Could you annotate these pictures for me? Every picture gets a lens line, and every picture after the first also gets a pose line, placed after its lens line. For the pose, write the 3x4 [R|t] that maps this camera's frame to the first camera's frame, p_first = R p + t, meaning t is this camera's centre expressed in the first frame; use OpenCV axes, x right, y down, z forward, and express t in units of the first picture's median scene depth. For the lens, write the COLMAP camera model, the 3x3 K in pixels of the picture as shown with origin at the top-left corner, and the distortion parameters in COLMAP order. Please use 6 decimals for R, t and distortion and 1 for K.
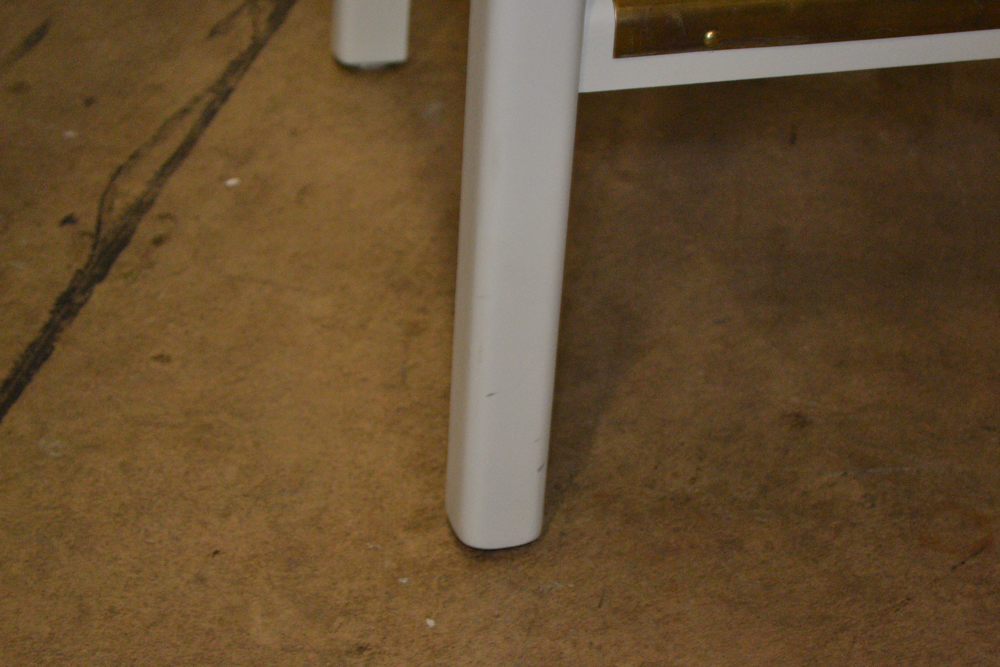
lens RADIAL K [[2306.7, 0, 500.0], [0, 2306.7, 333.5], [0, 0, 1]] dist [0.027999, 0.150395]
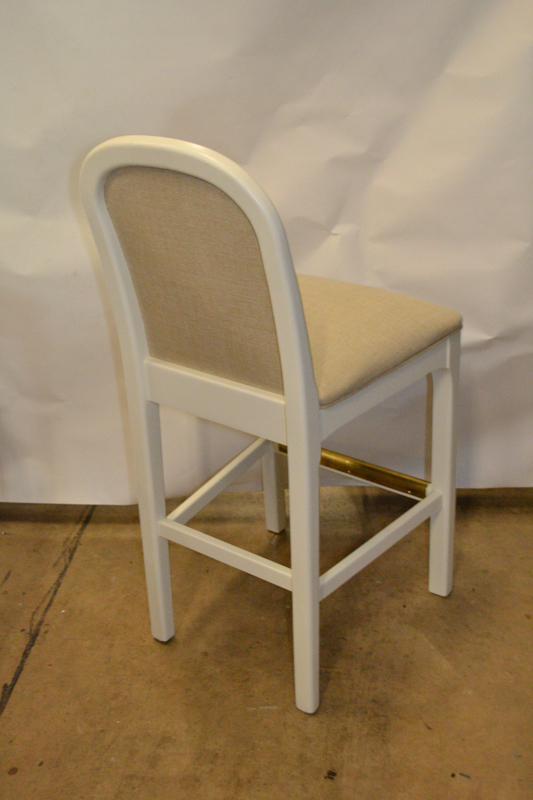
lens RADIAL K [[1033.4, 0, 266.5], [0, 1033.4, 400.0], [0, 0, 1]] dist [-0.039793, -0.034582]
pose [[0.985010, -0.161617, 0.060300, 0.198765], [0.168210, 0.977390, -0.128118, -0.151422], [-0.038231, 0.136341, 0.989924, -0.889316]]
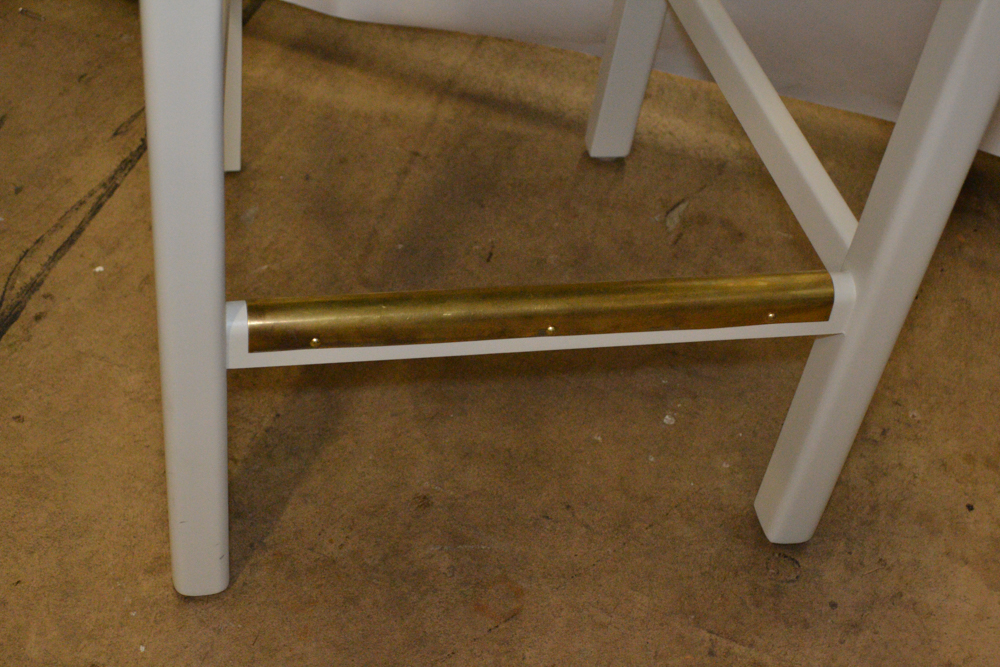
lens RADIAL K [[1632.0, 0, 500.0], [0, 1632.0, 333.5], [0, 0, 1]] dist [-0.007929, 0.012249]
pose [[0.995159, 0.097441, -0.012824, 0.182145], [-0.093326, 0.977816, 0.187527, -0.280133], [0.030813, -0.185422, 0.982176, -0.047147]]
